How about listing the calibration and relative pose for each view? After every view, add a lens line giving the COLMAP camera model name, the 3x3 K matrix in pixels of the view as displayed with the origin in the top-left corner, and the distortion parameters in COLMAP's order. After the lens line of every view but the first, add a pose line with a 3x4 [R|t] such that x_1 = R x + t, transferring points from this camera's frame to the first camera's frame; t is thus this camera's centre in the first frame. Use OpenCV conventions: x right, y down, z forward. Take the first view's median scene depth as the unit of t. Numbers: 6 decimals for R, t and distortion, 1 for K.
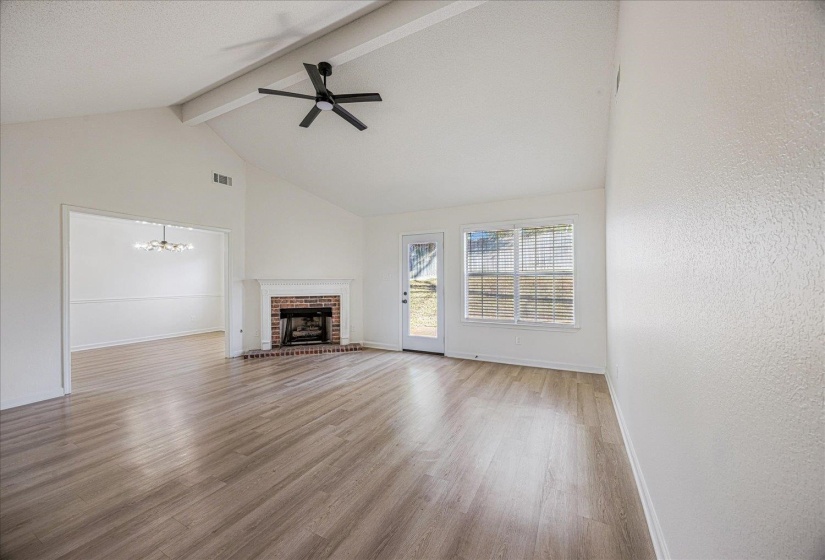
lens RADIAL K [[313.5, 0, 410.5], [0, 313.5, 282.0], [0, 0, 1]] dist [0.001116, -0.000010]
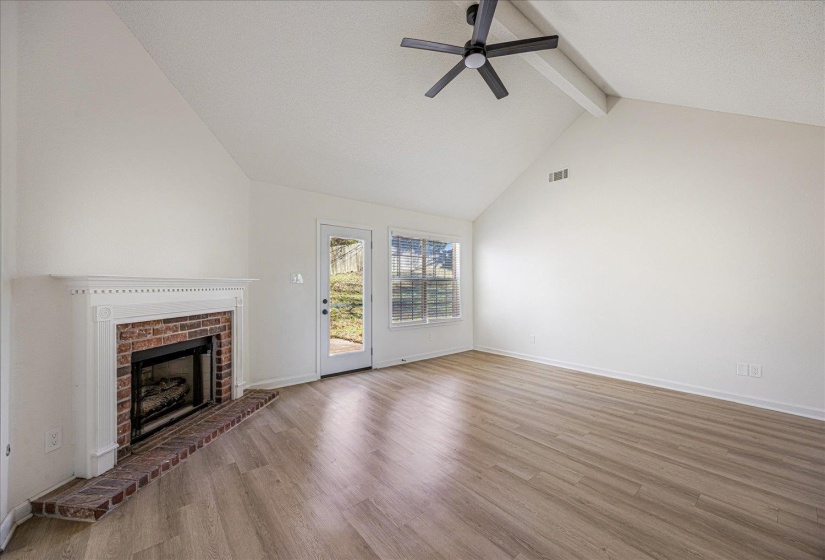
lens RADIAL K [[319.7, 0, 413.5], [0, 319.7, 285.9], [0, 0, 1]] dist [-0.000629, -0.000091]
pose [[0.381595, 0.002892, 0.924325, -0.662720], [-0.000046, 0.999995, -0.003110, 0.001661], [-0.924330, 0.001144, 0.381594, 0.521019]]
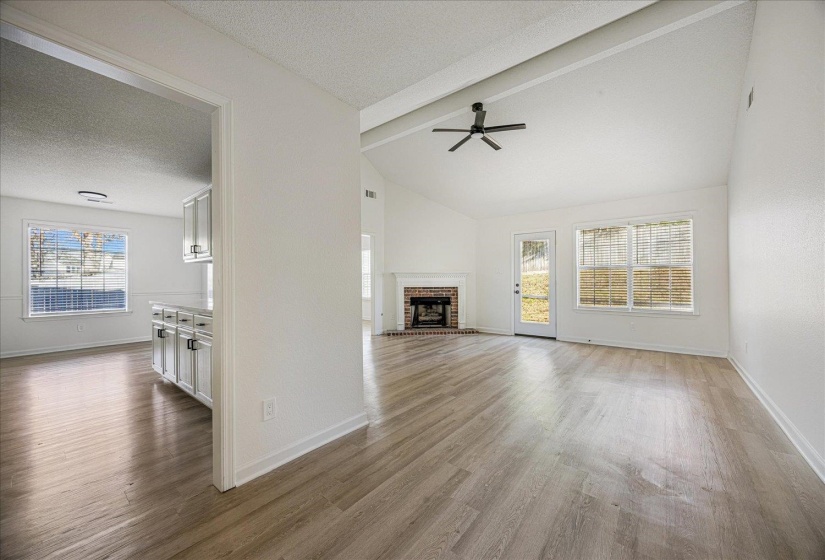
lens RADIAL K [[313.5, 0, 410.5], [0, 313.5, 282.0], [0, 0, 1]] dist [0.001116, -0.000010]
pose [[0.981248, 0.001063, -0.192744, -0.183100], [-0.001221, 0.999999, -0.000700, 0.027361], [0.192743, 0.000922, 0.981249, -0.204311]]
